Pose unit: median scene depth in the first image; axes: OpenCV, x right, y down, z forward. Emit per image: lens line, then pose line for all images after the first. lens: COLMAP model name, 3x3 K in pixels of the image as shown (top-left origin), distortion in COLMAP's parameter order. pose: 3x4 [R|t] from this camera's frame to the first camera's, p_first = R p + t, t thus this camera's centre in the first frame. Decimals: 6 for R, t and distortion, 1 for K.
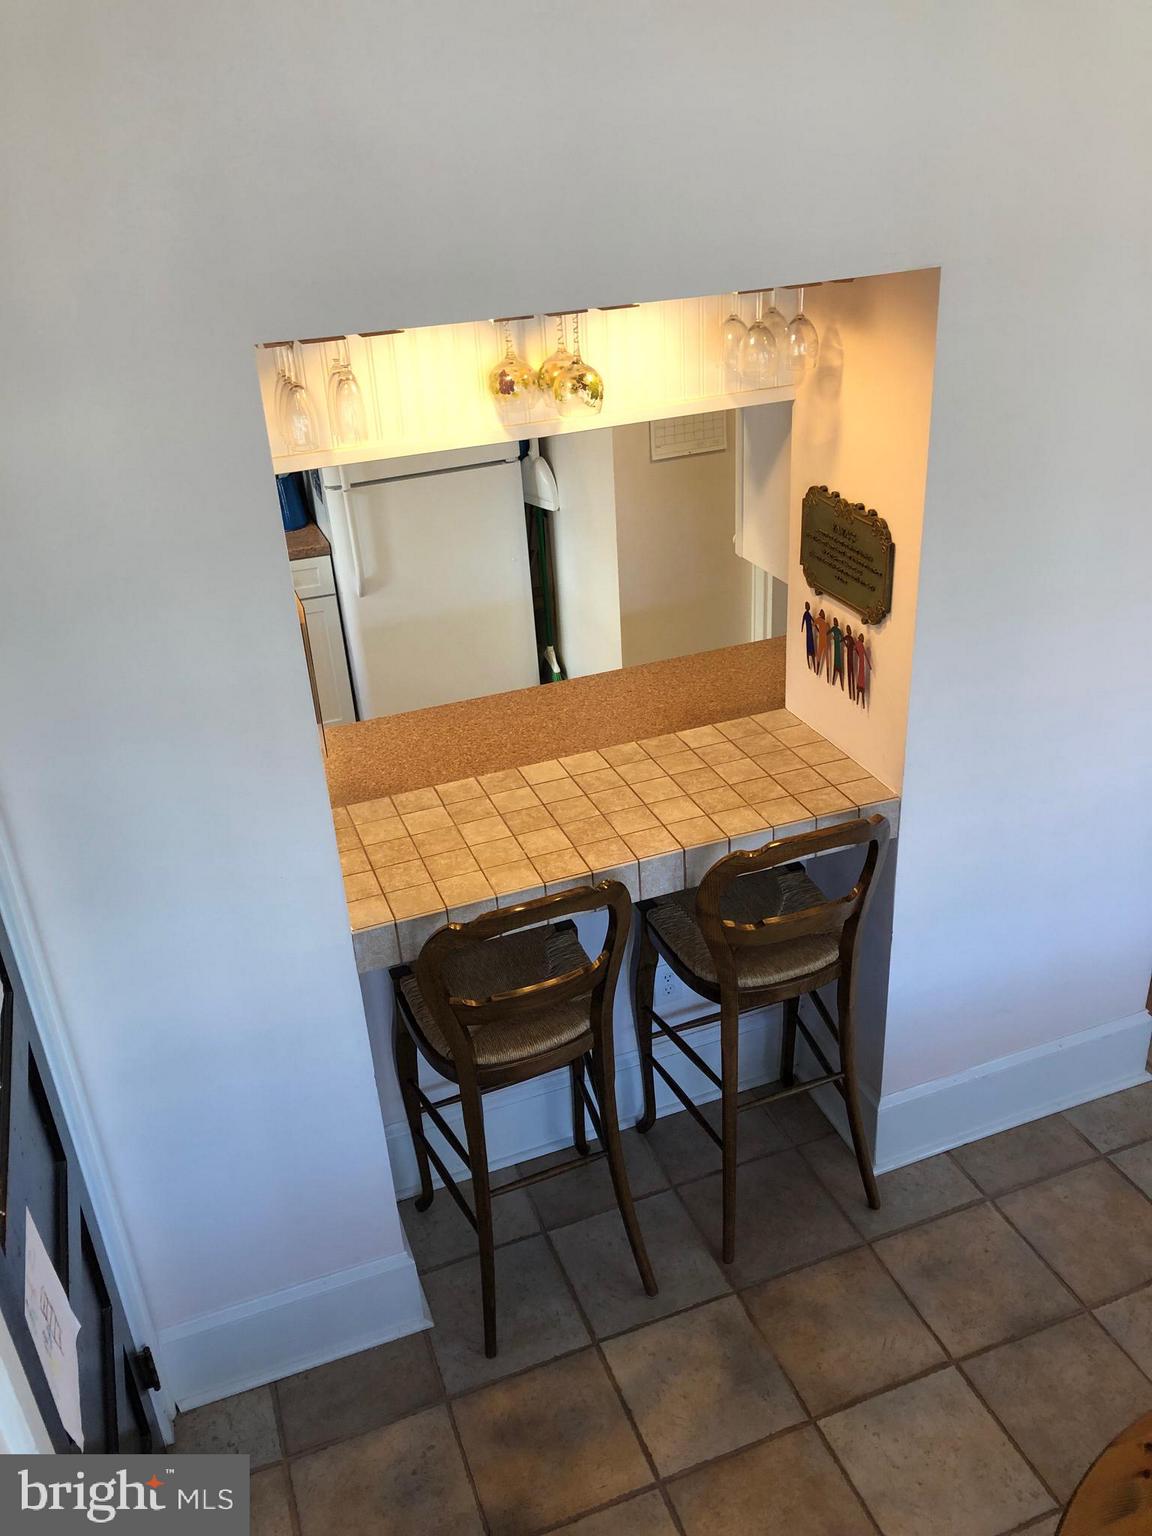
lens RADIAL K [[1251.5, 0, 581.5], [0, 1251.5, 759.8], [0, 0, 1]] dist [0.003721, -0.016106]
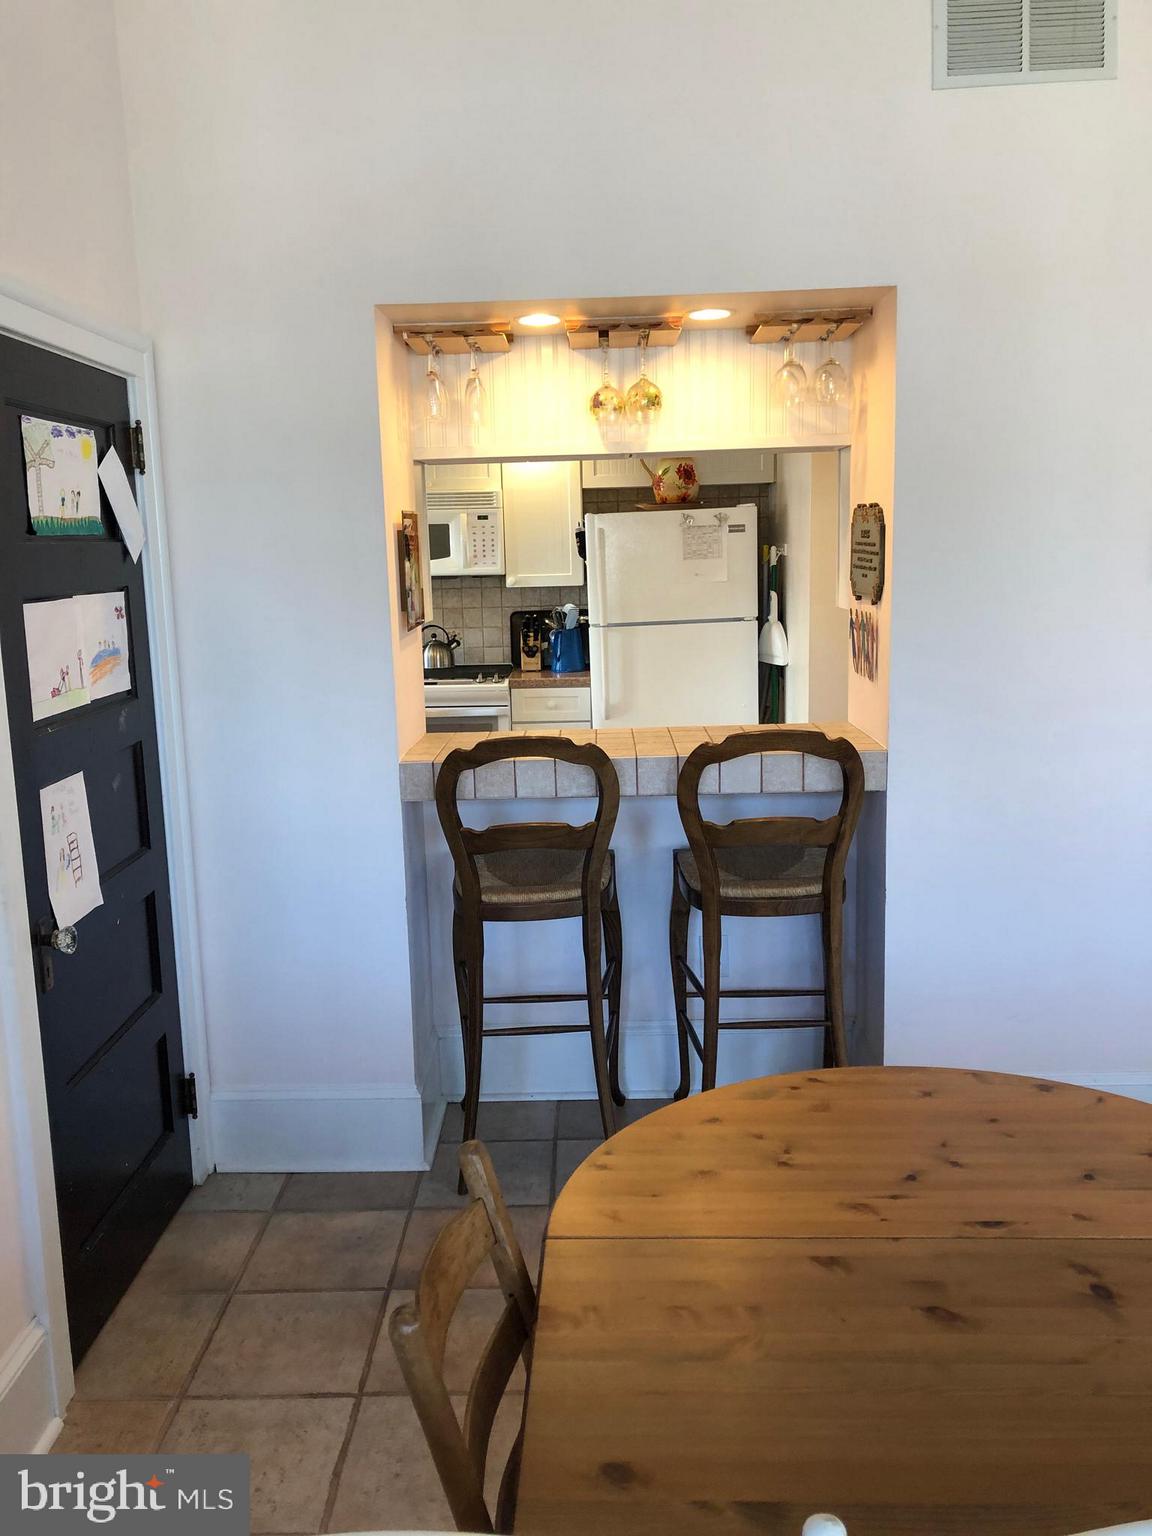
lens RADIAL K [[1251.5, 0, 567.9], [0, 1251.5, 768.8], [0, 0, 1]] dist [0.003721, -0.016106]
pose [[0.930219, 0.097015, -0.353949, 0.390992], [-0.190453, 0.952009, -0.239595, 0.373755], [0.313719, 0.290286, 0.904054, -0.109457]]
